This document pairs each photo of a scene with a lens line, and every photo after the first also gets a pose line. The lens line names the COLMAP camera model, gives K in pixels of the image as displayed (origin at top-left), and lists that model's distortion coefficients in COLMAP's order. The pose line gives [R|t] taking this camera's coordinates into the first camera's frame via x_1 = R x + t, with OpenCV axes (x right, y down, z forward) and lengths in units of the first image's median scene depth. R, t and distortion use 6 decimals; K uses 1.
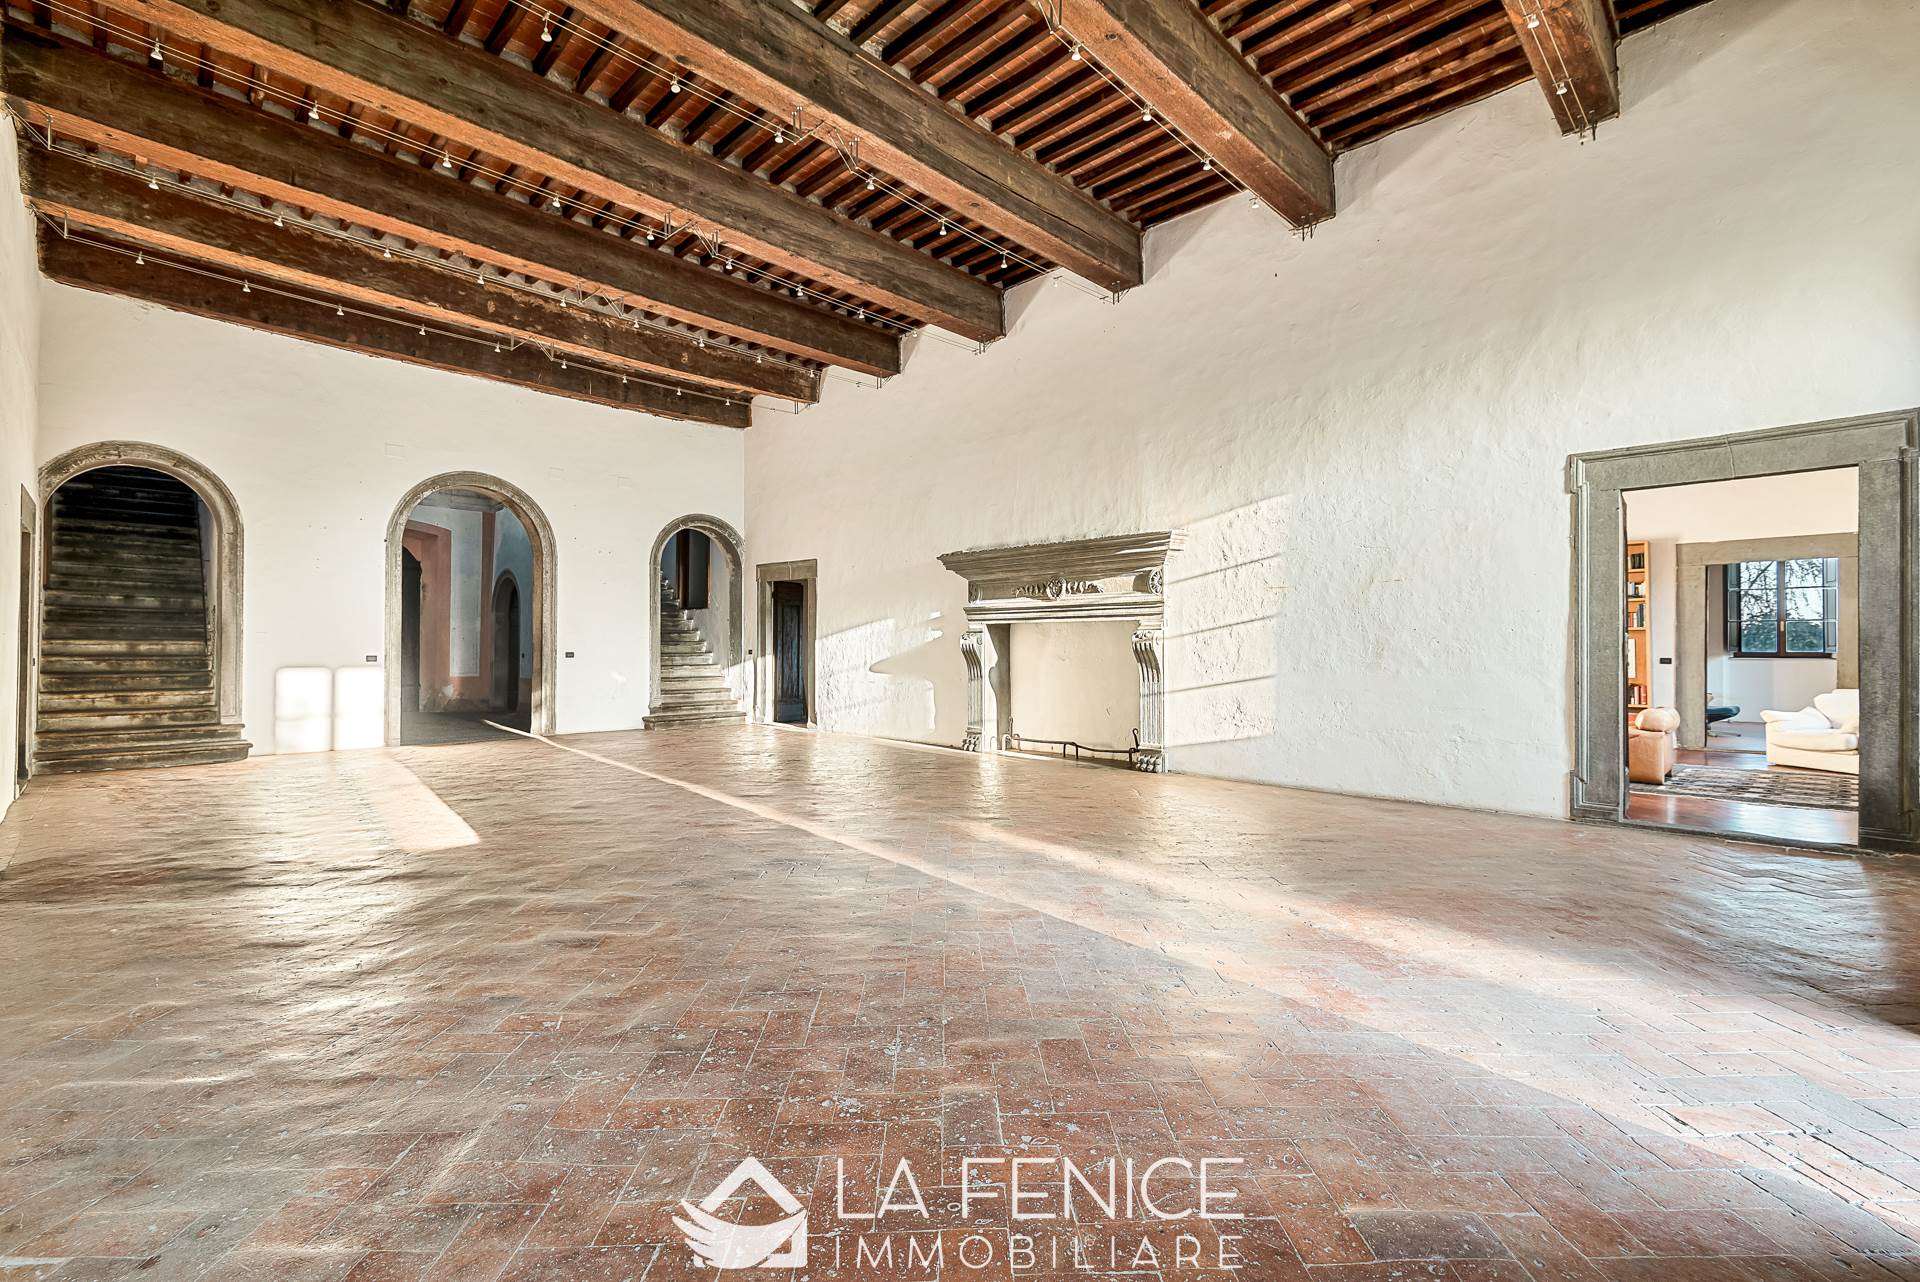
lens RADIAL K [[850.7, 0, 957.1], [0, 850.7, 649.3], [0, 0, 1]] dist [0.026970, -0.023649]
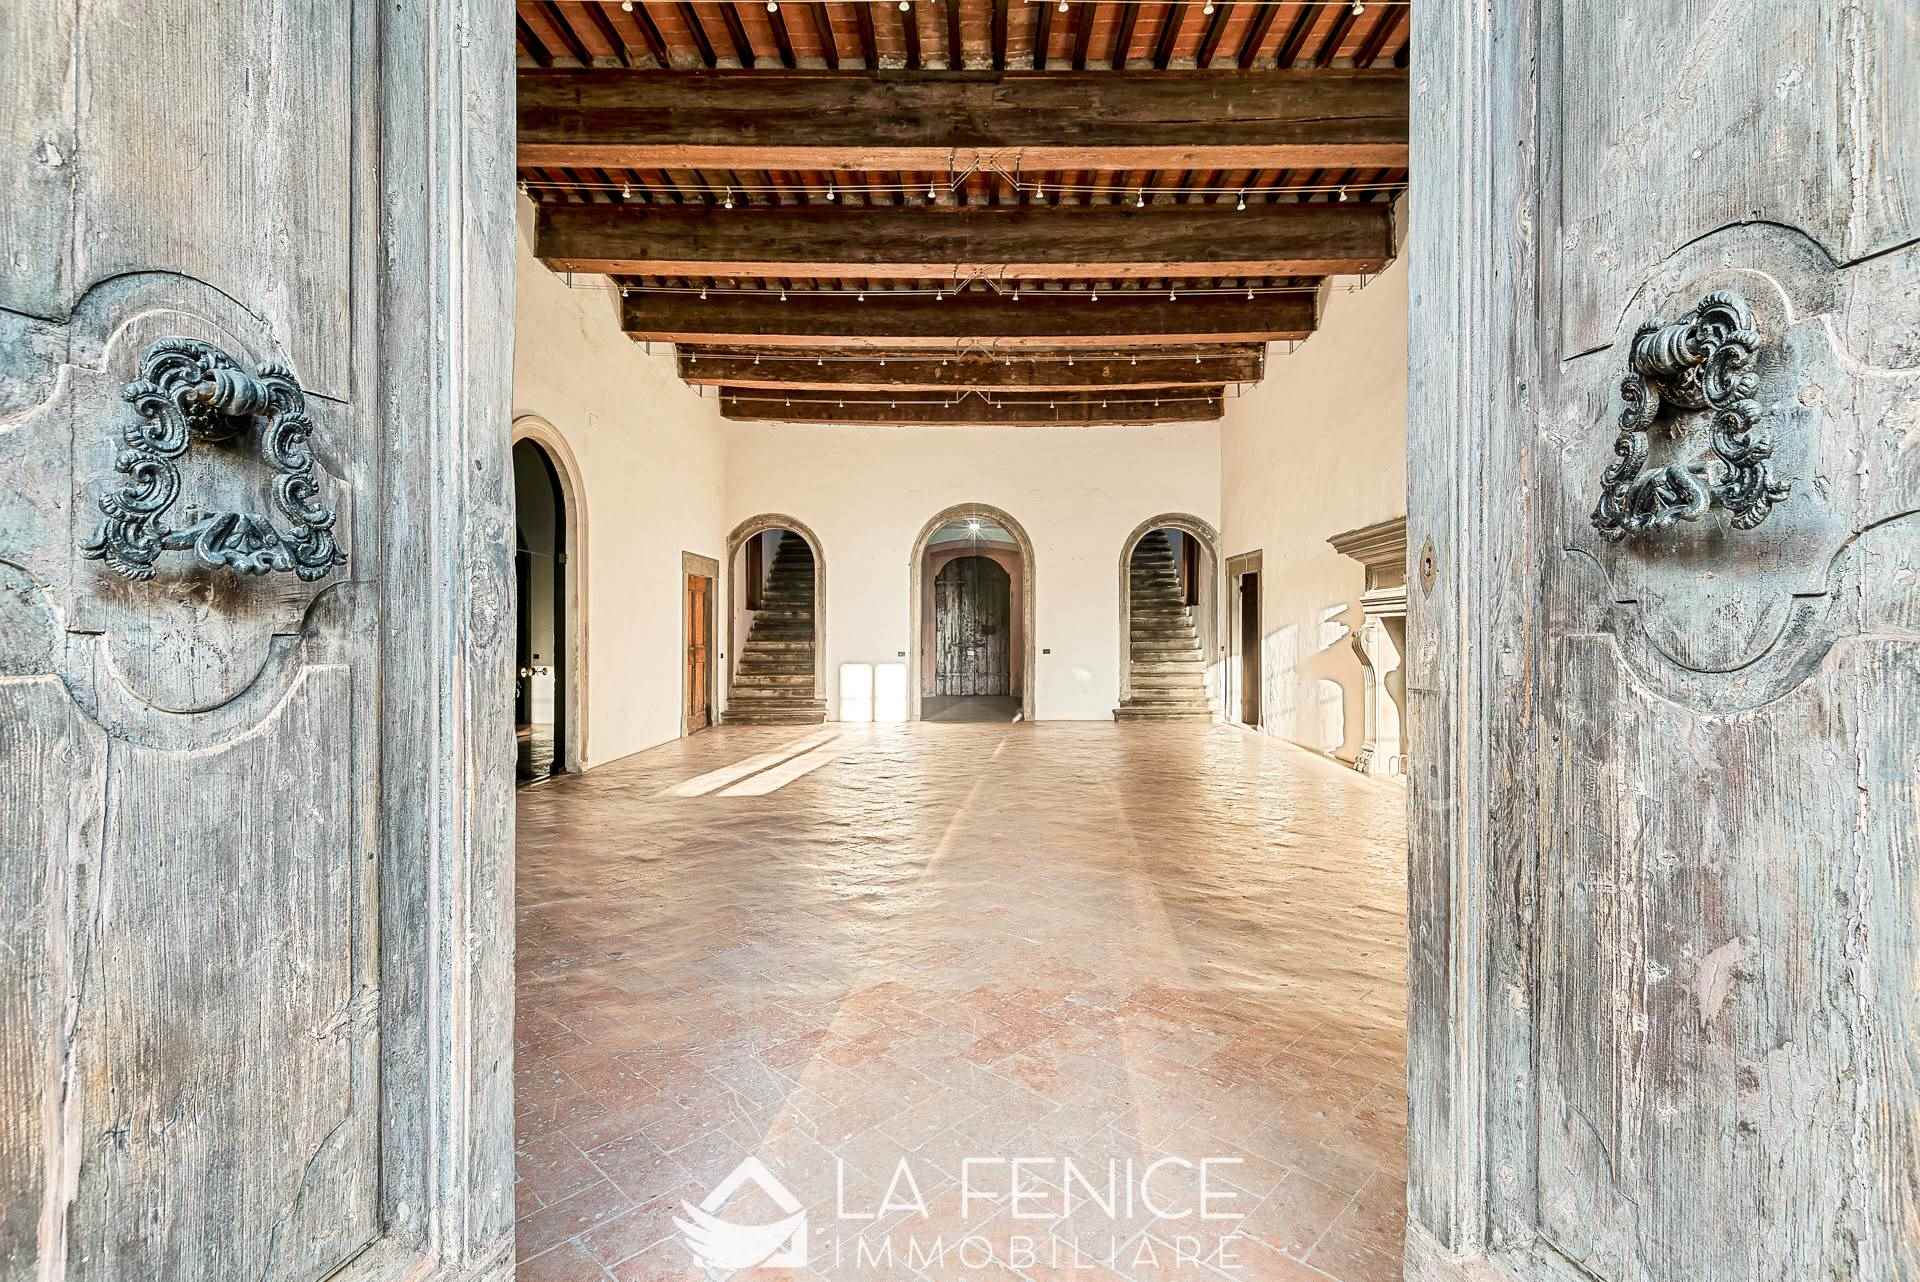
lens RADIAL K [[865.7, 0, 960.0], [0, 865.7, 641.0], [0, 0, 1]] dist [0.039299, -0.025178]
pose [[0.699780, -0.003951, -0.714348, 0.370244], [0.003696, 0.999991, -0.001910, -0.007140], [0.714349, -0.001304, 0.699788, 0.136058]]
